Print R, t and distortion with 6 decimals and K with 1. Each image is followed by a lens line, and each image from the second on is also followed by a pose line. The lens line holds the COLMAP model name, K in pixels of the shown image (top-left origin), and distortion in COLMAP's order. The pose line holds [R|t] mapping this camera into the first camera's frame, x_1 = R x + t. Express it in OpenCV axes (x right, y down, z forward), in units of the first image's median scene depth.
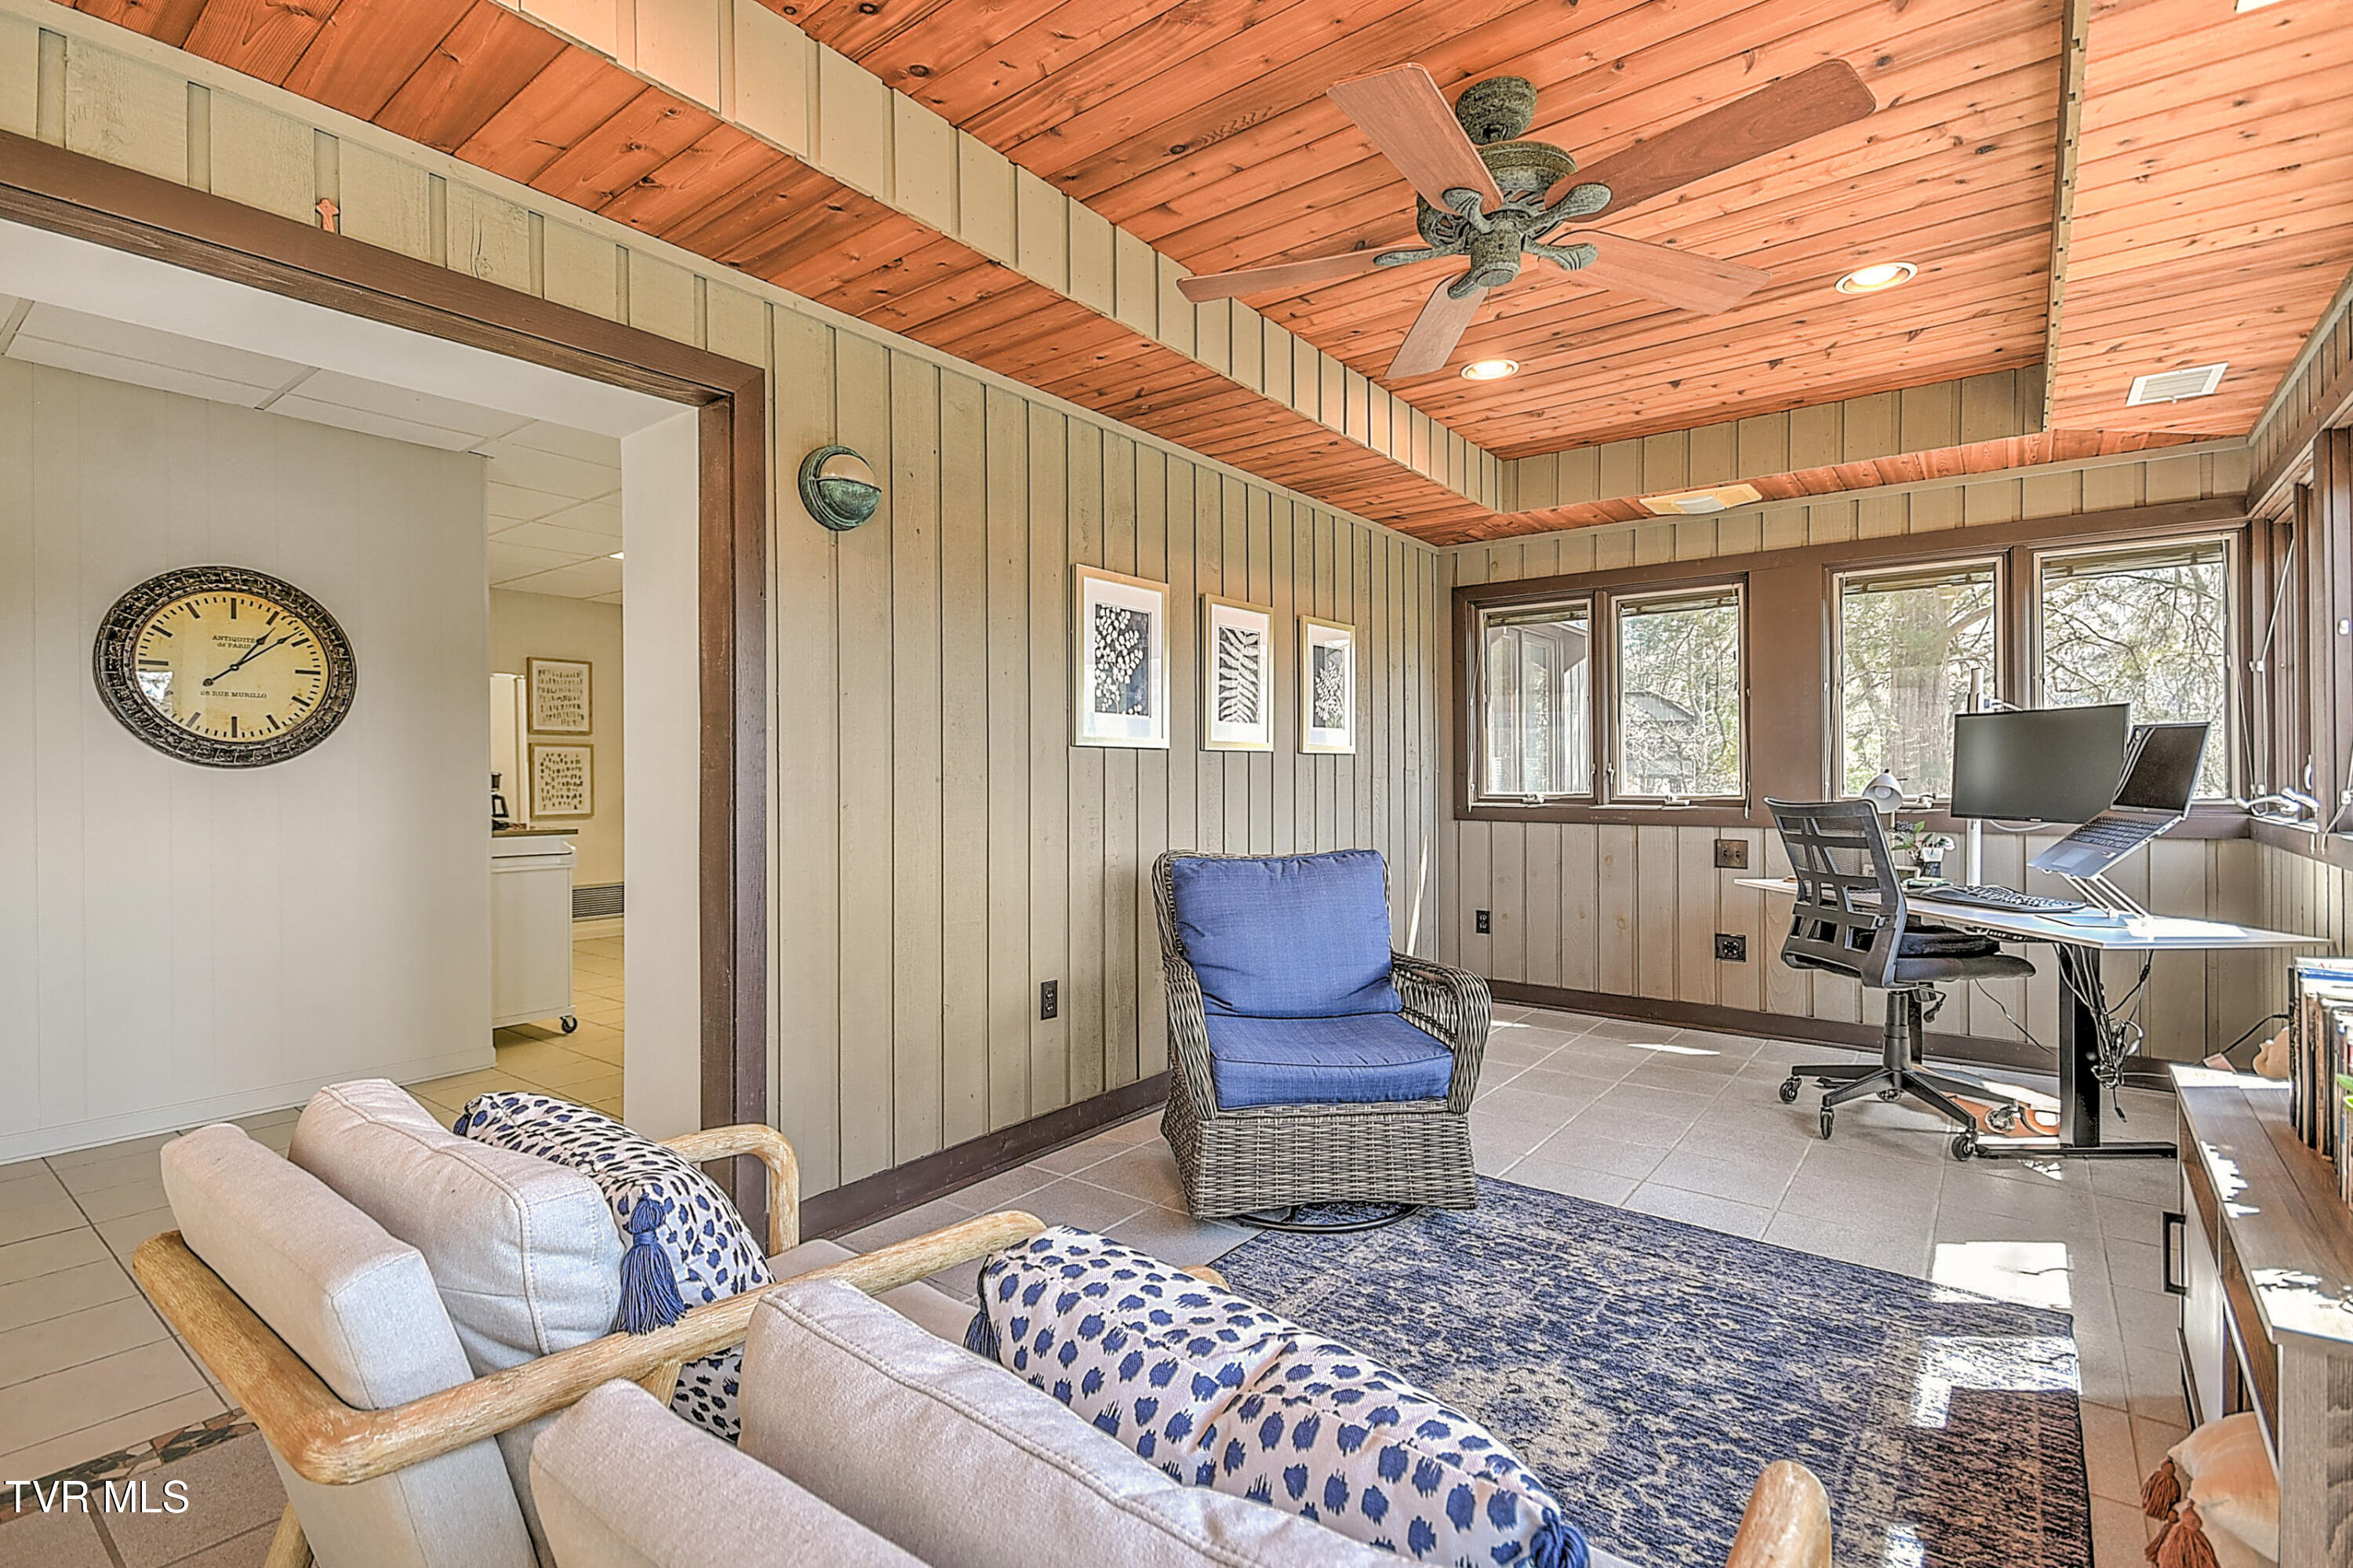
lens RADIAL K [[1090.2, 0, 1155.8], [0, 1090.2, 770.6], [0, 0, 1]] dist [0.032467, -0.008790]
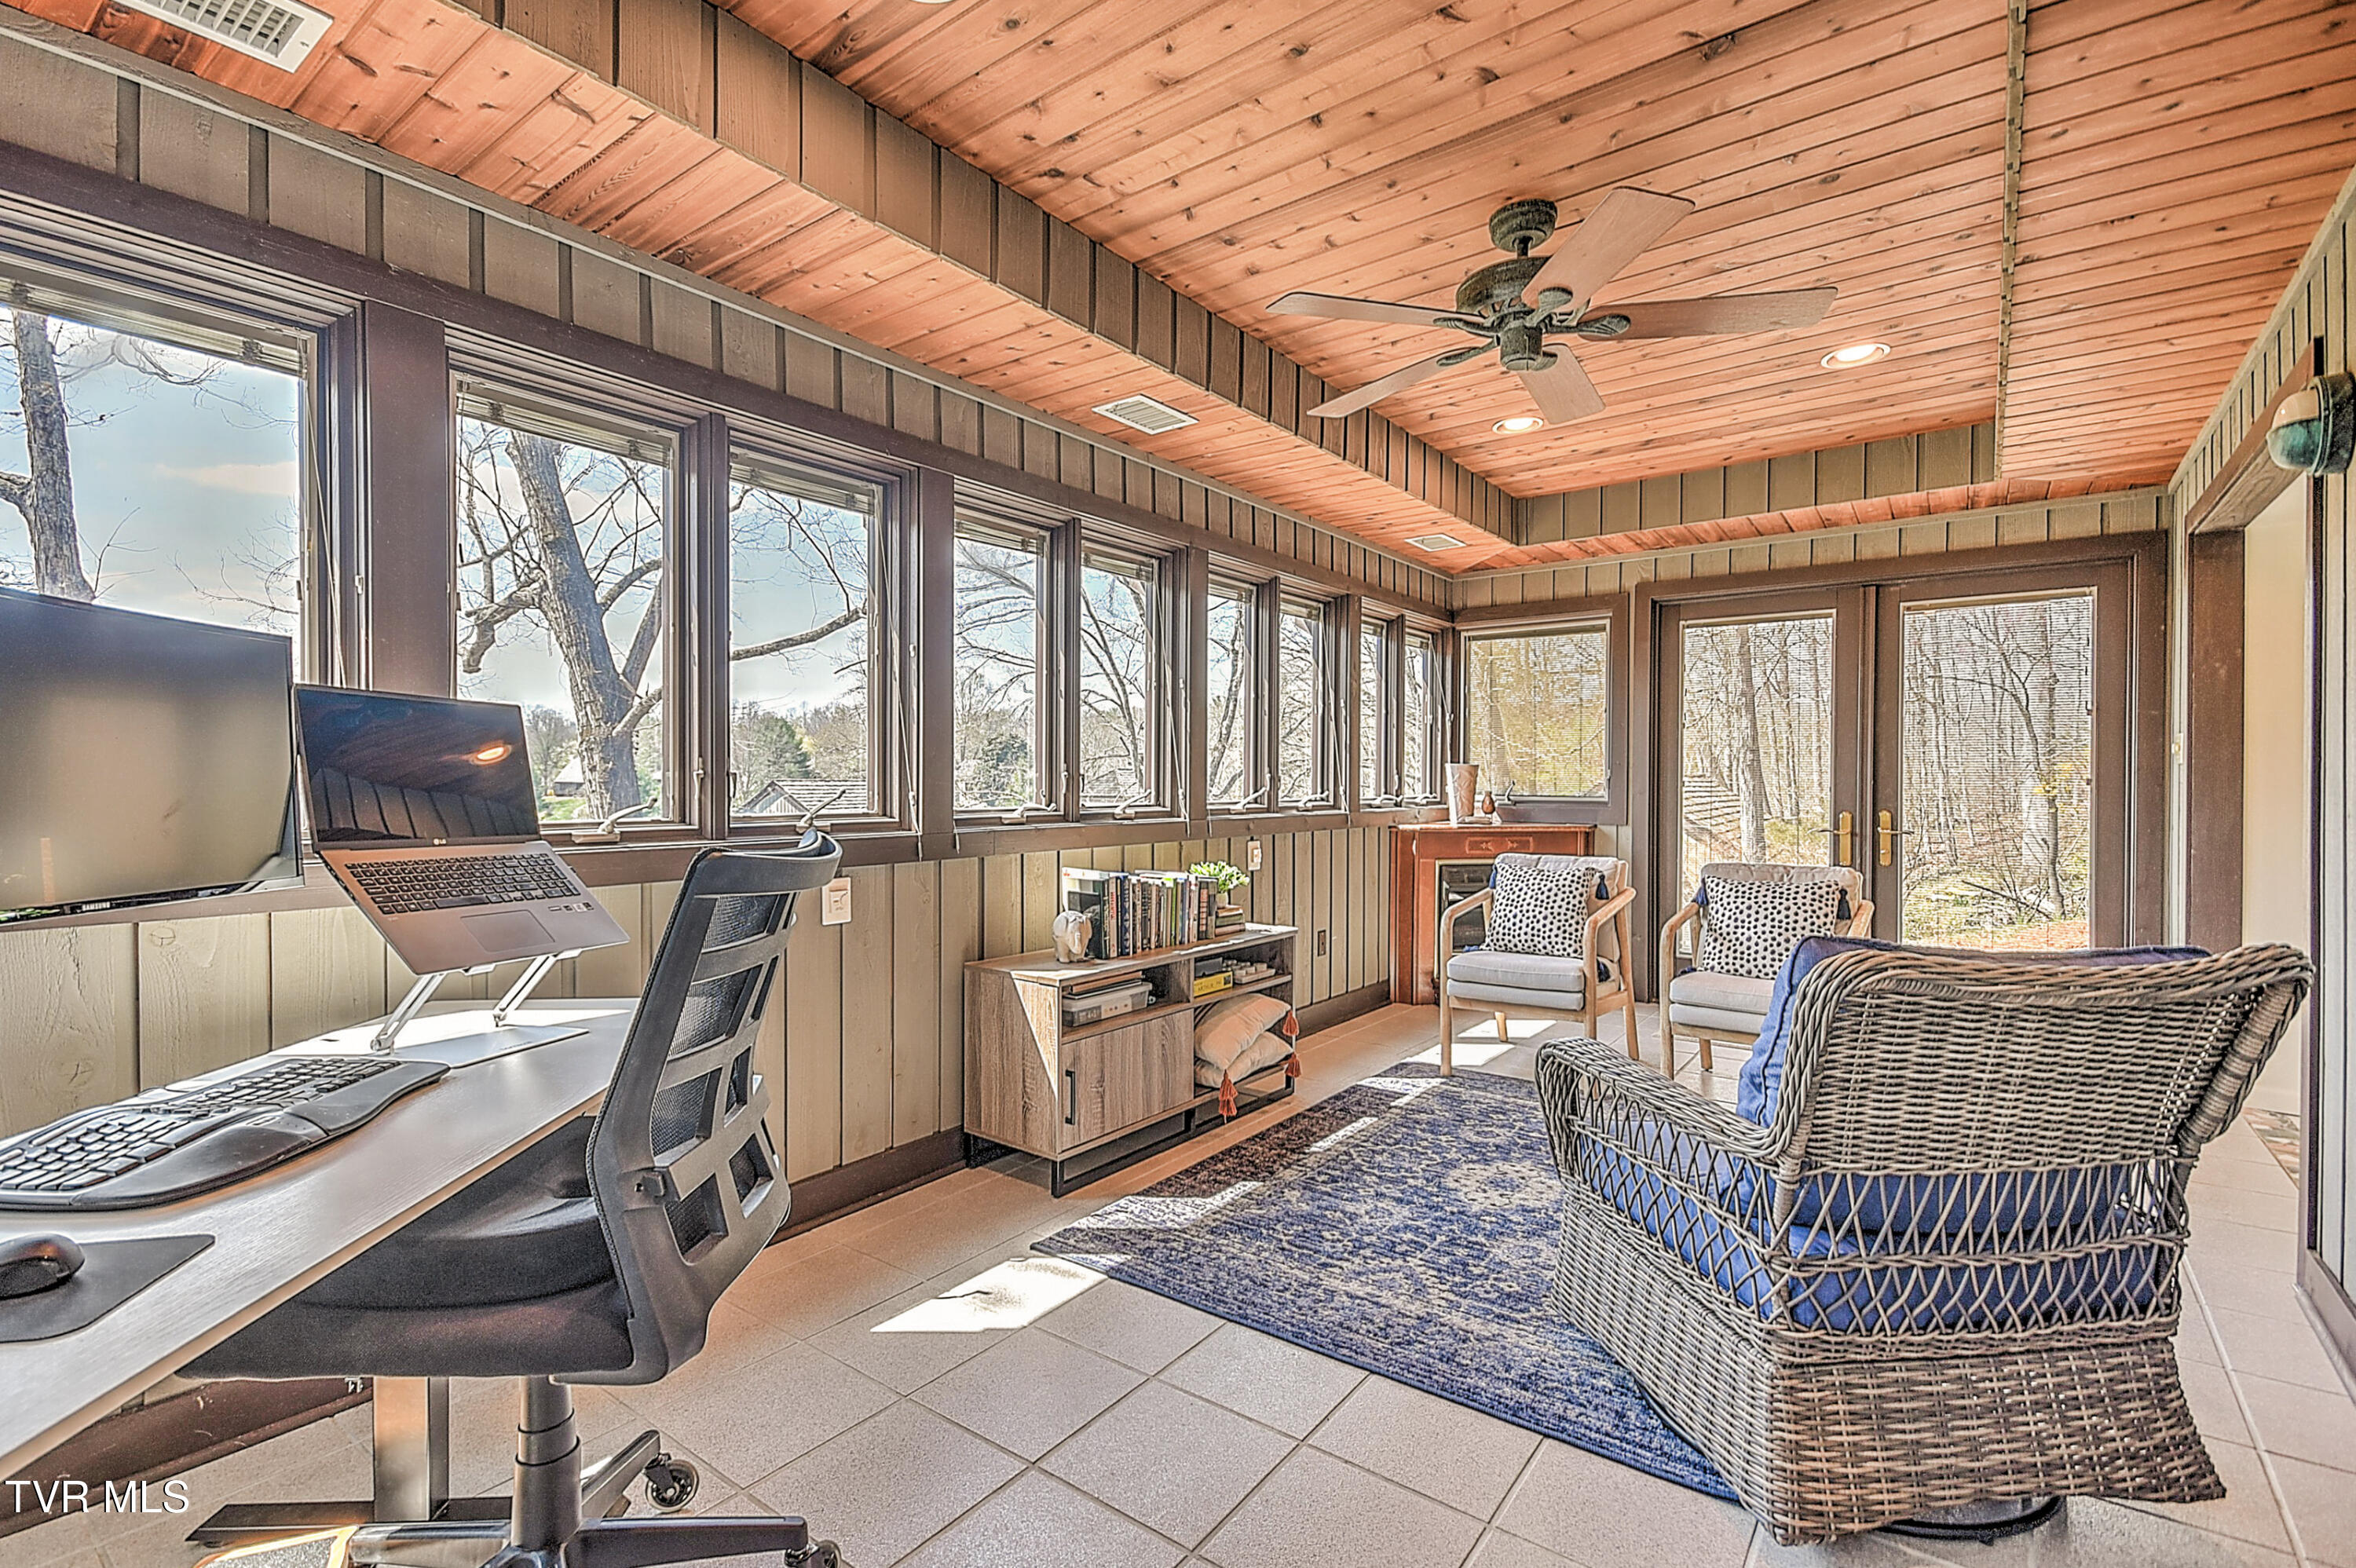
lens RADIAL K [[1057.9, 0, 1178.0], [0, 1057.9, 784.0], [0, 0, 1]] dist [0.029042, -0.015574]
pose [[-0.999667, 0.002207, -0.025719, 0.675092], [0.002159, 0.999996, 0.001886, 0.007111], [0.025723, 0.001830, -0.999667, 2.040779]]
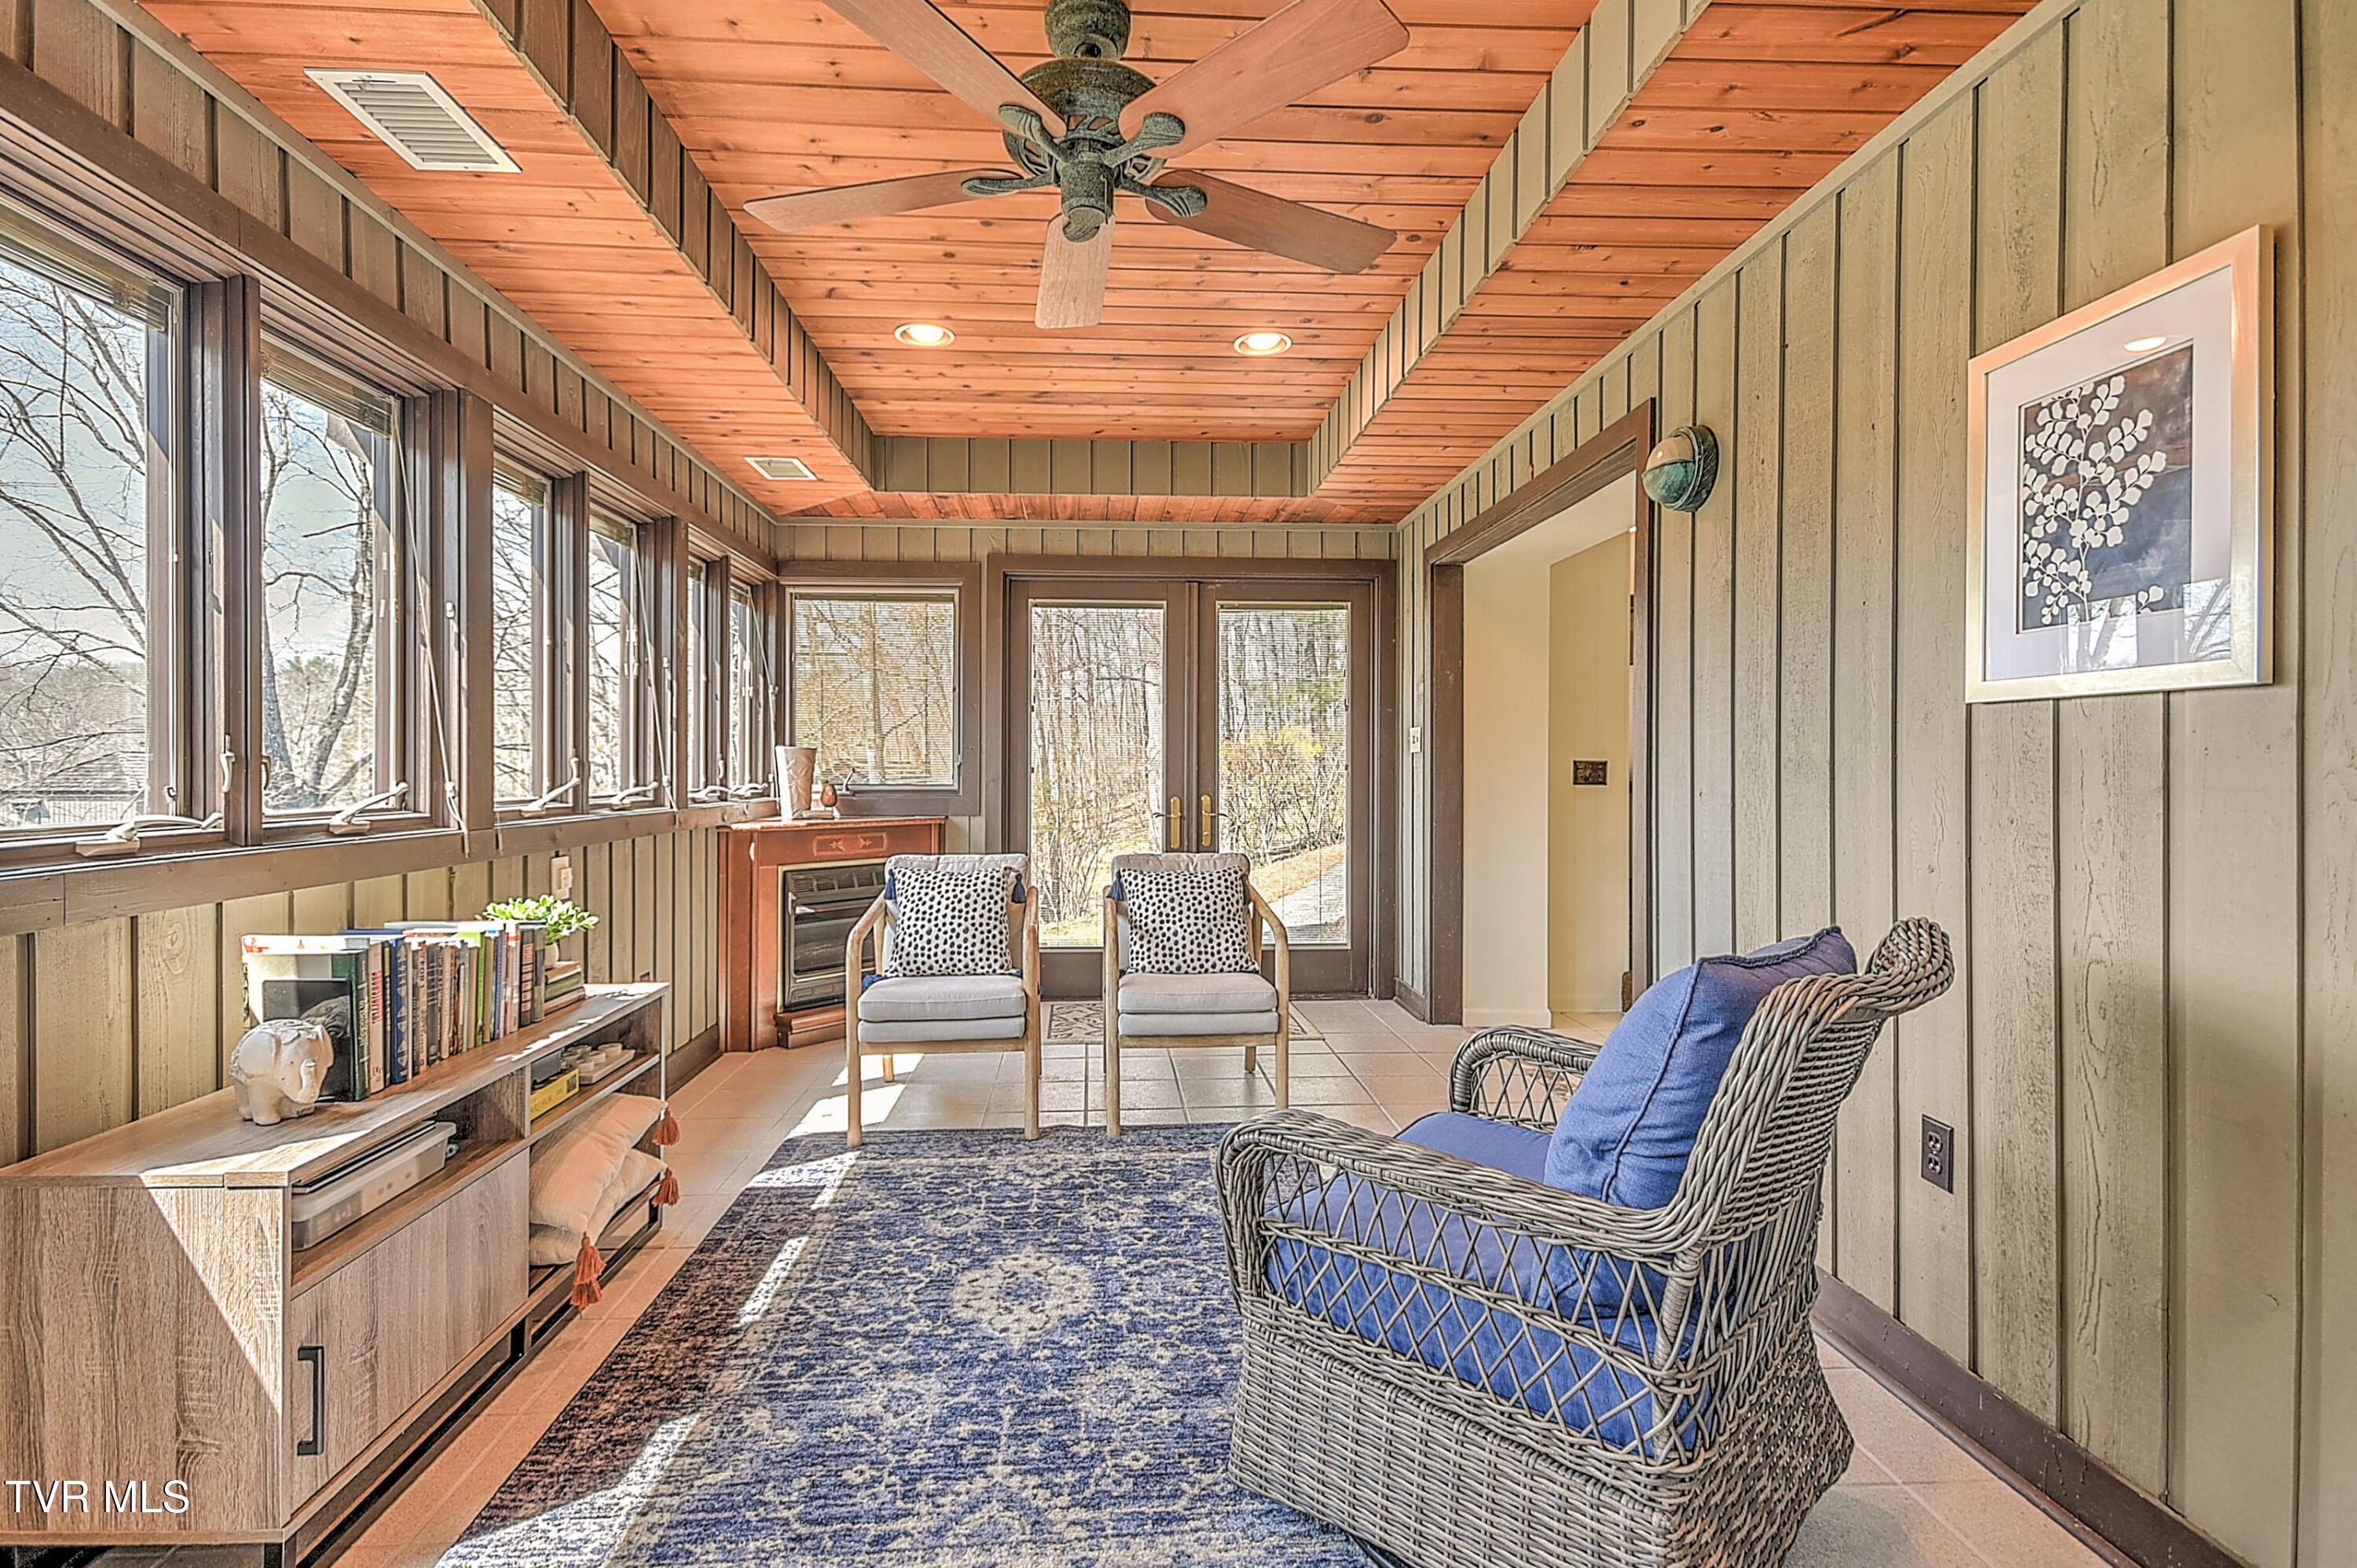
lens RADIAL K [[1092.0, 0, 1157.8], [0, 1092.0, 770.6], [0, 0, 1]] dist [0.032467, -0.008790]
pose [[-0.749511, 0.006310, -0.661961, 0.823318], [0.004782, 0.999980, 0.004117, 0.007062], [0.661974, -0.000080, -0.749527, 1.630140]]
